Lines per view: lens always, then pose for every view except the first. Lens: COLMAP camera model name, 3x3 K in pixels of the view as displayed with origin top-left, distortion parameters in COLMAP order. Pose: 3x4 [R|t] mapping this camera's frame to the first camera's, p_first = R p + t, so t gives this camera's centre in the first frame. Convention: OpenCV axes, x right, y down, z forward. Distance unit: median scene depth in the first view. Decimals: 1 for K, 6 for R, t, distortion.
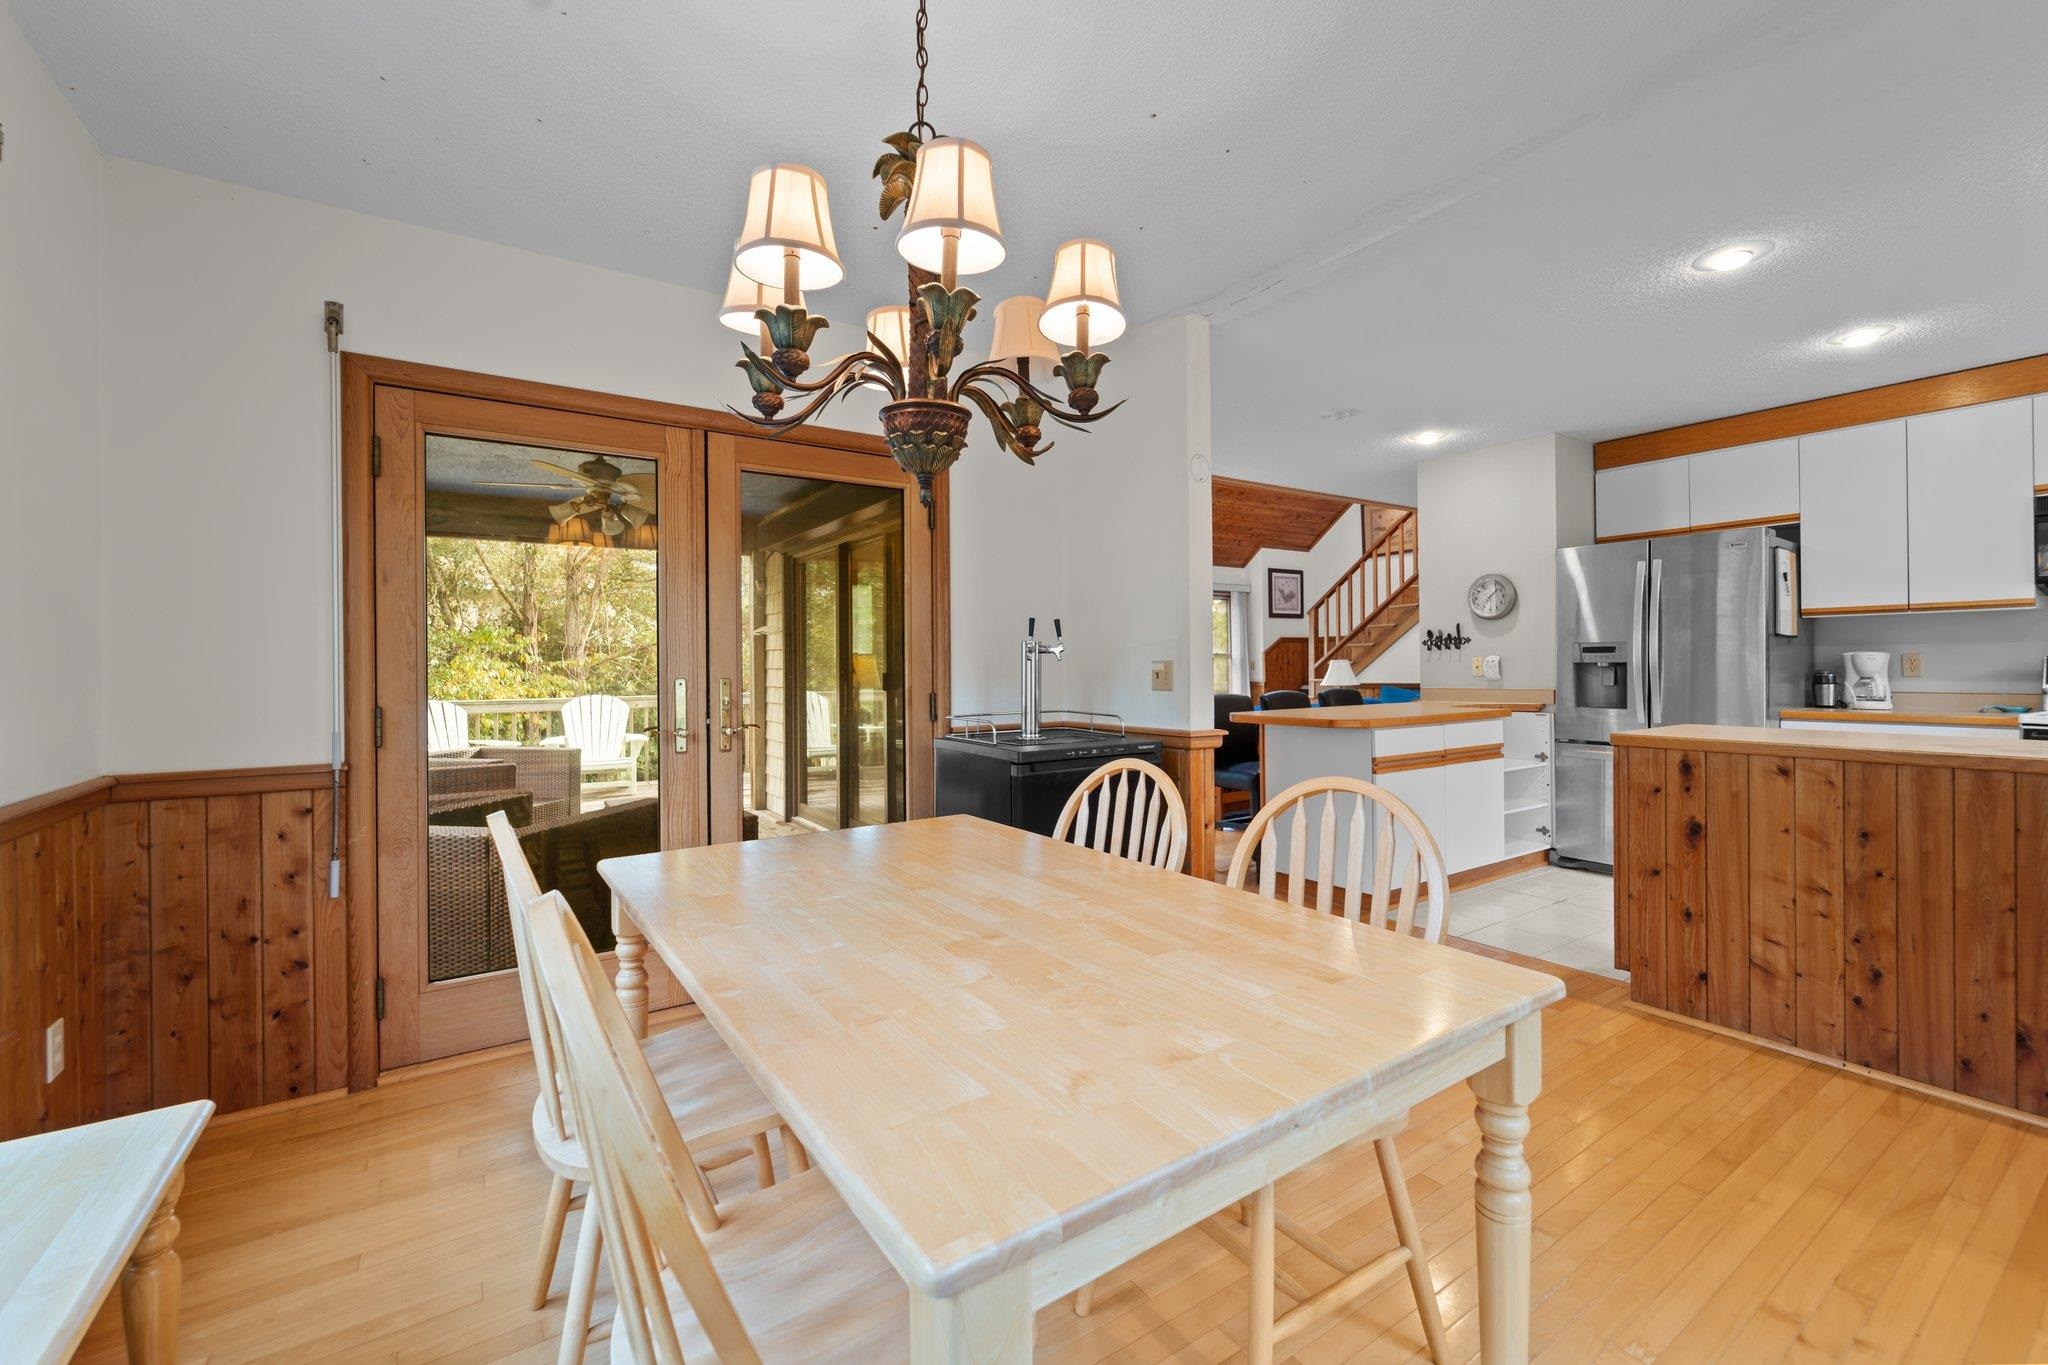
lens RADIAL K [[839.2, 0, 1024.3], [0, 839.2, 655.7], [0, 0, 1]] dist [0.000701, -0.000058]
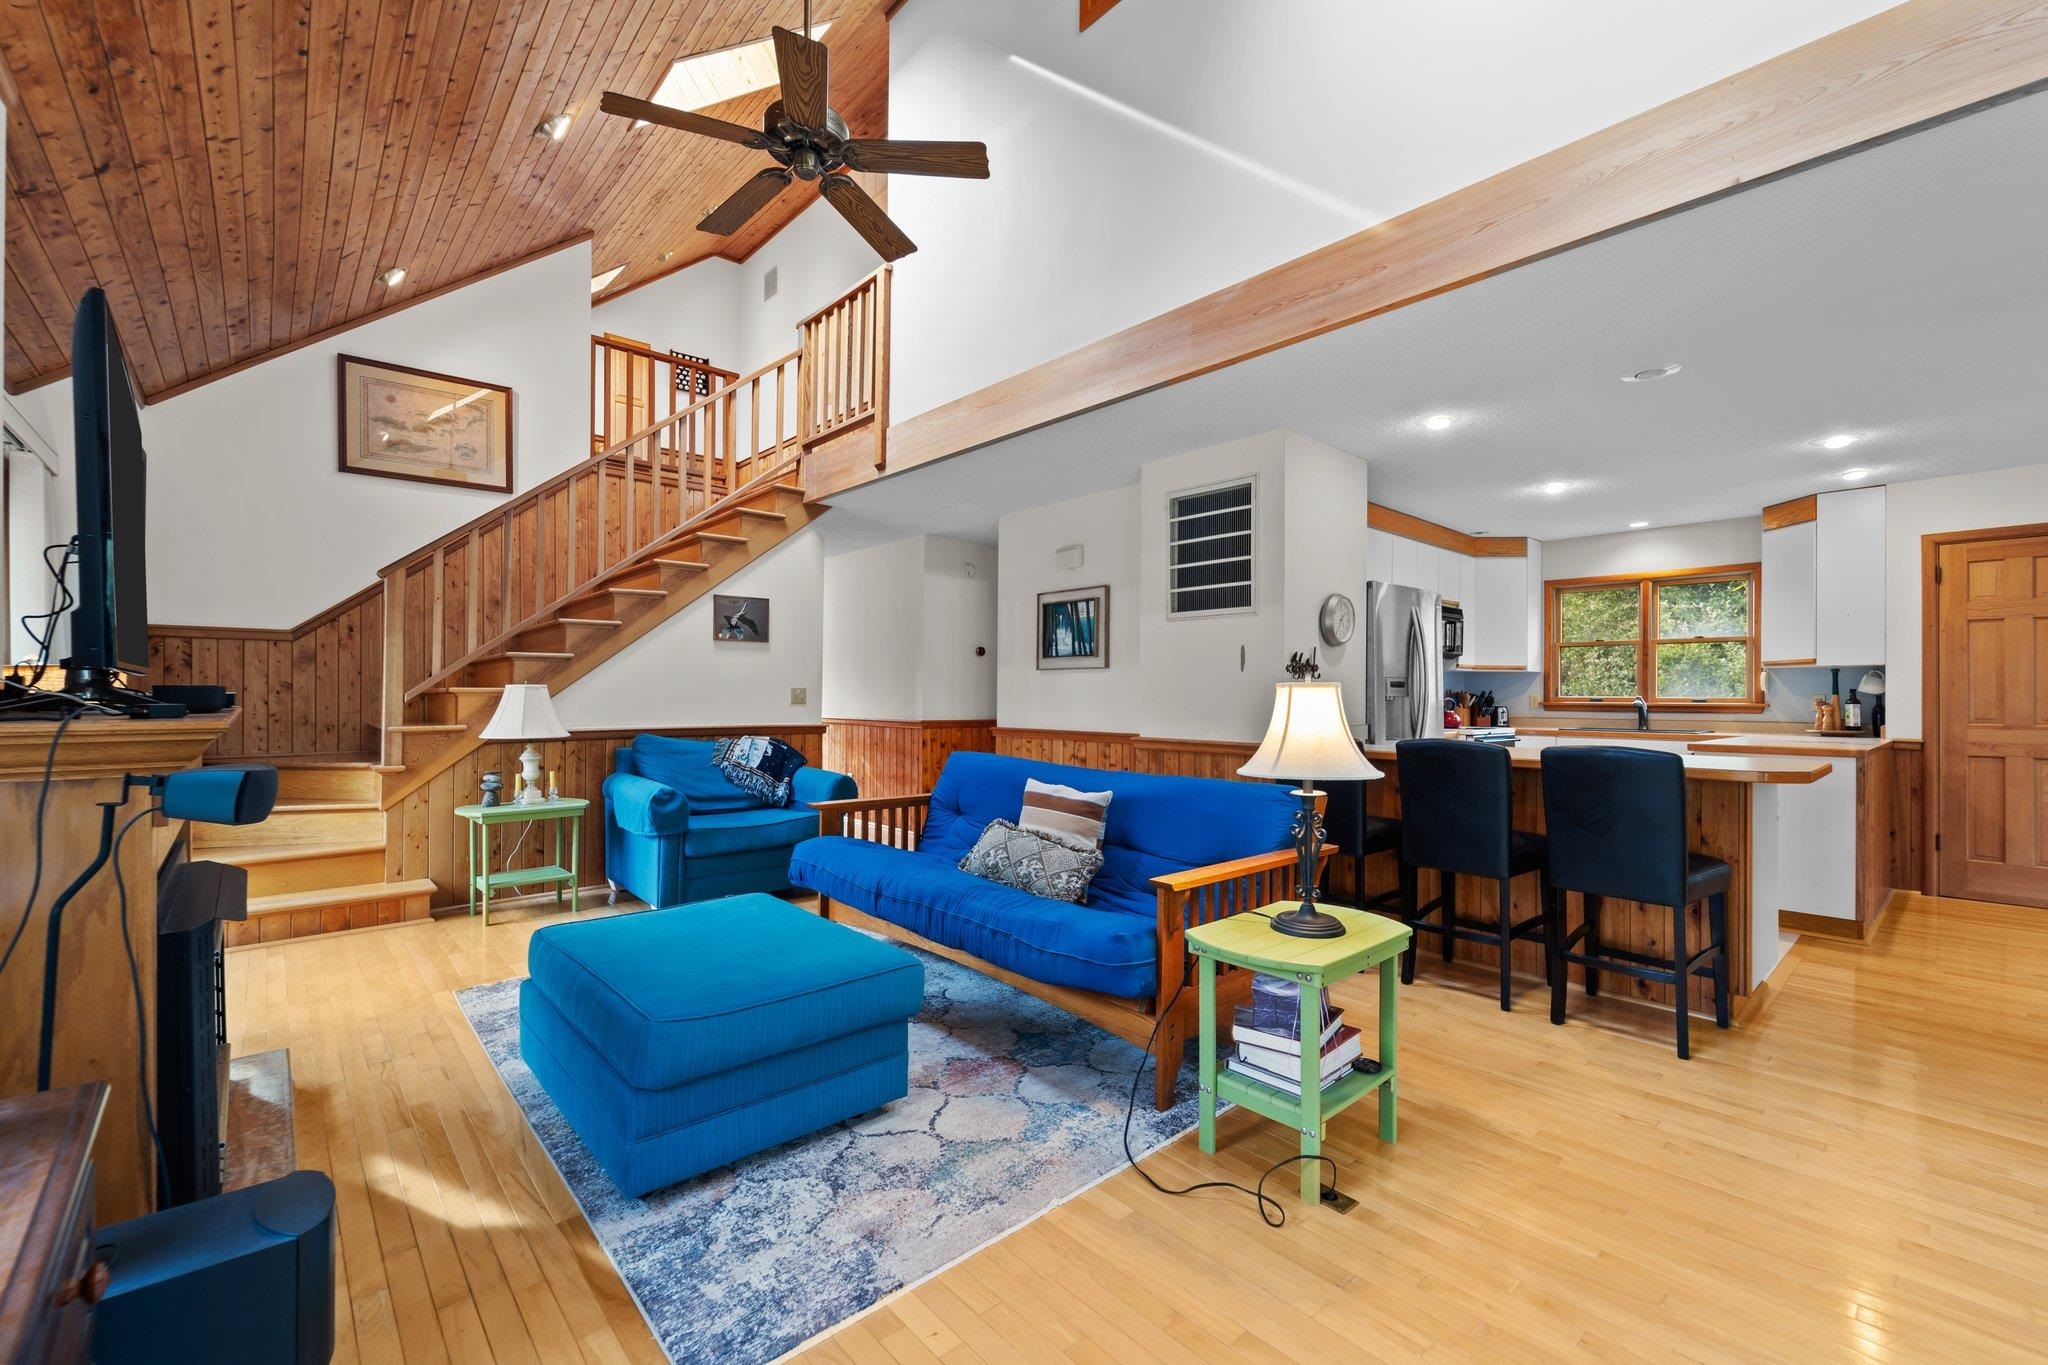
lens RADIAL K [[854.8, 0, 1023.2], [0, 854.8, 692.4], [0, 0, 1]] dist [-0.002808, -0.000616]
pose [[-0.143442, 0.012714, 0.989577, -0.303171], [-0.015420, 0.999767, -0.015080, 0.026051], [-0.989539, -0.017422, -0.143213, 1.623091]]
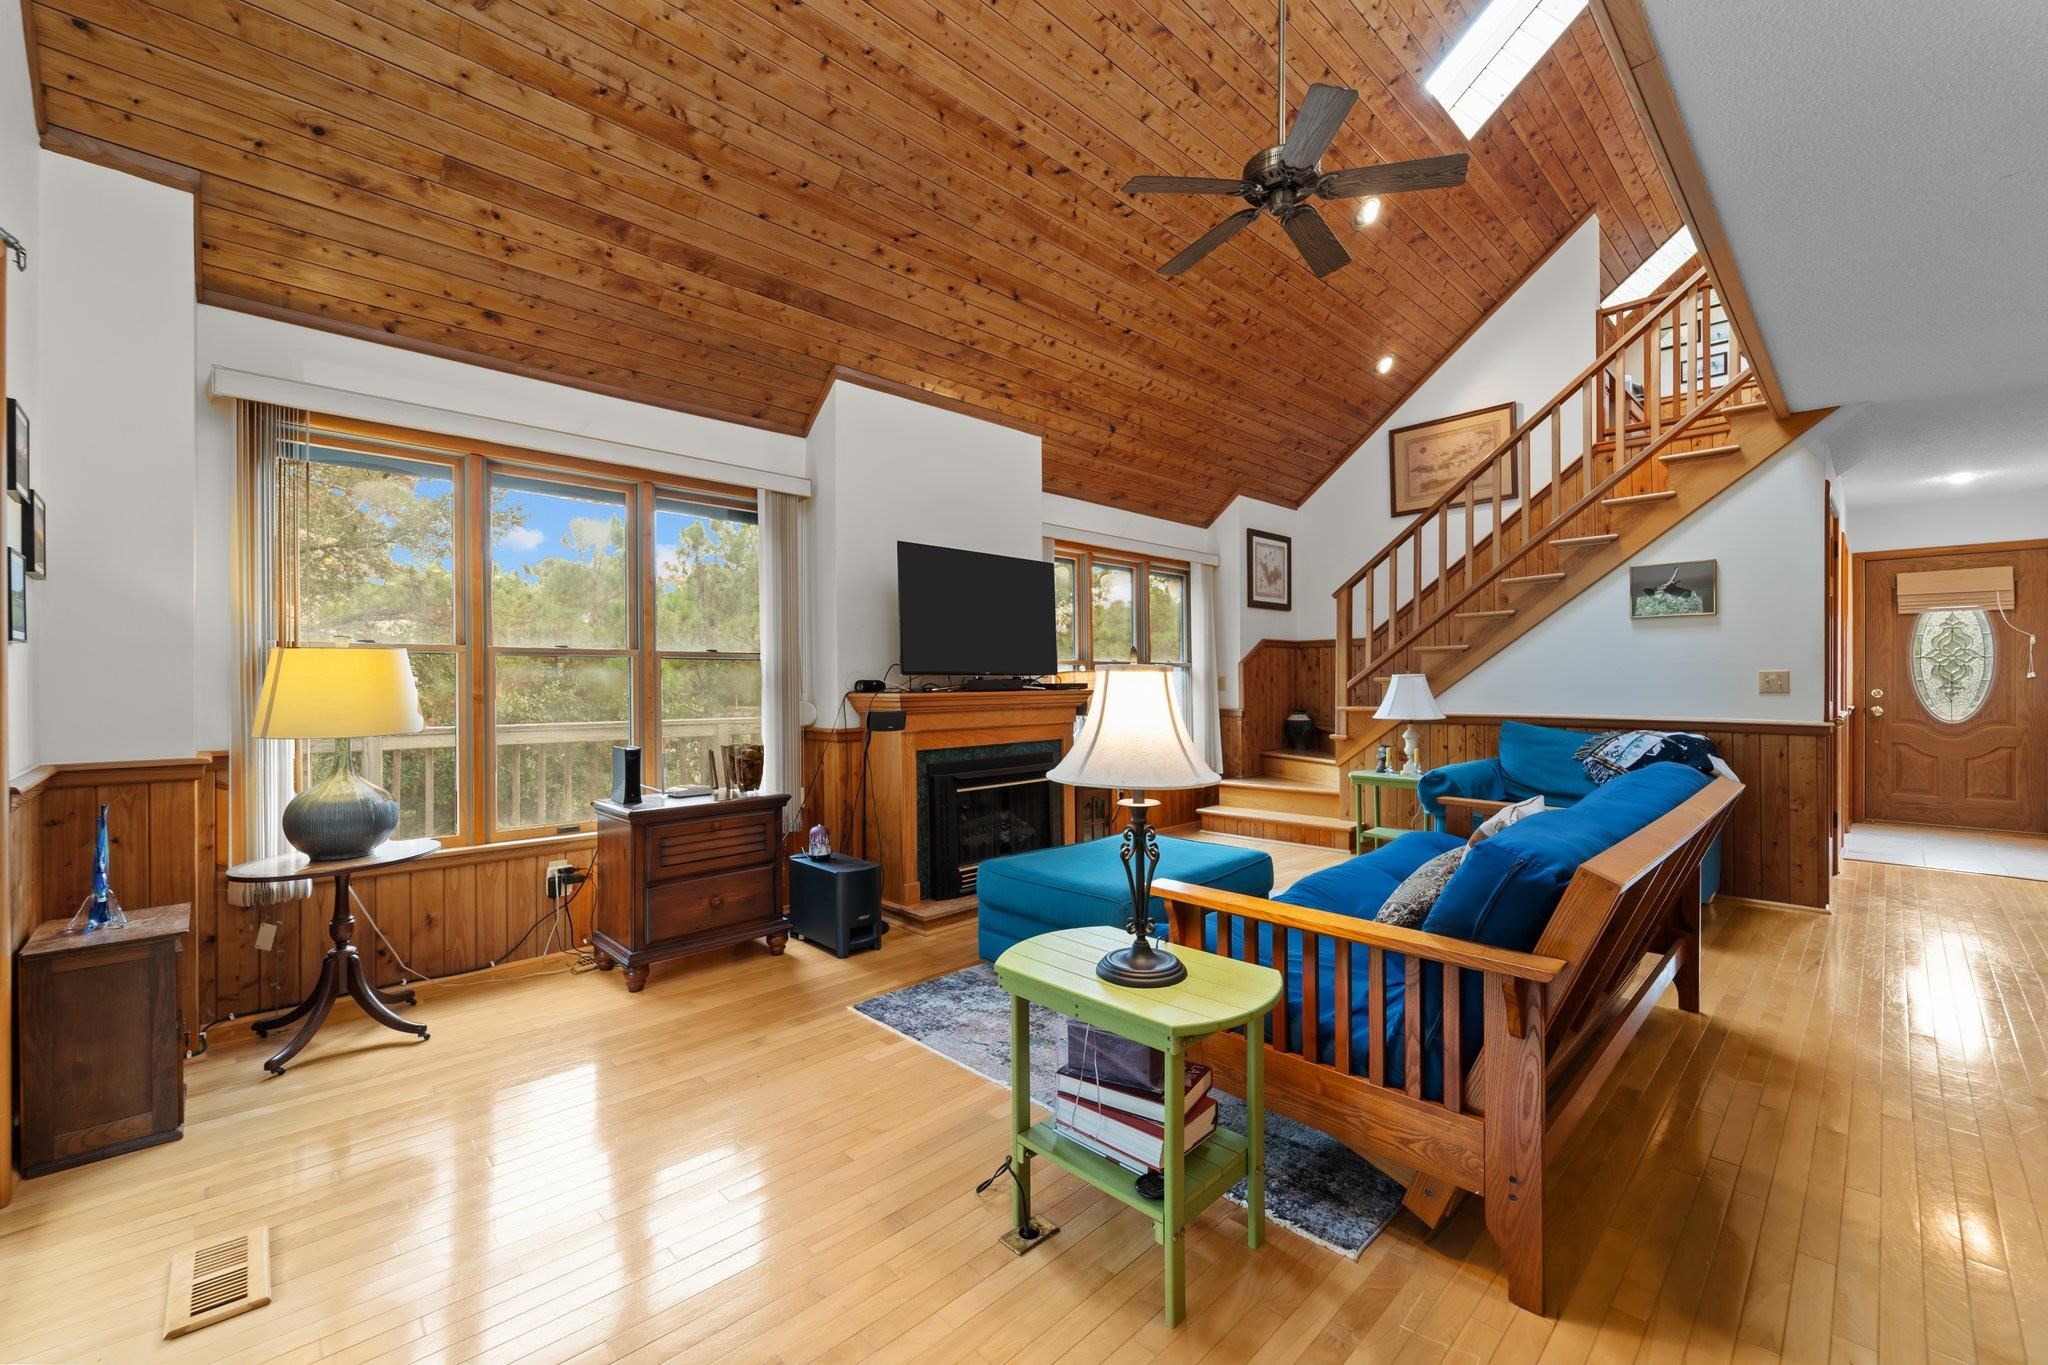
lens RADIAL K [[825.6, 0, 1029.0], [0, 825.6, 683.2], [0, 0, 1]] dist [-0.002083, -0.000297]
pose [[0.982908, 0.007502, 0.183943, 0.041464], [-0.009630, 0.999897, 0.010683, 0.016005], [-0.183844, -0.012272, 0.982879, 1.023848]]
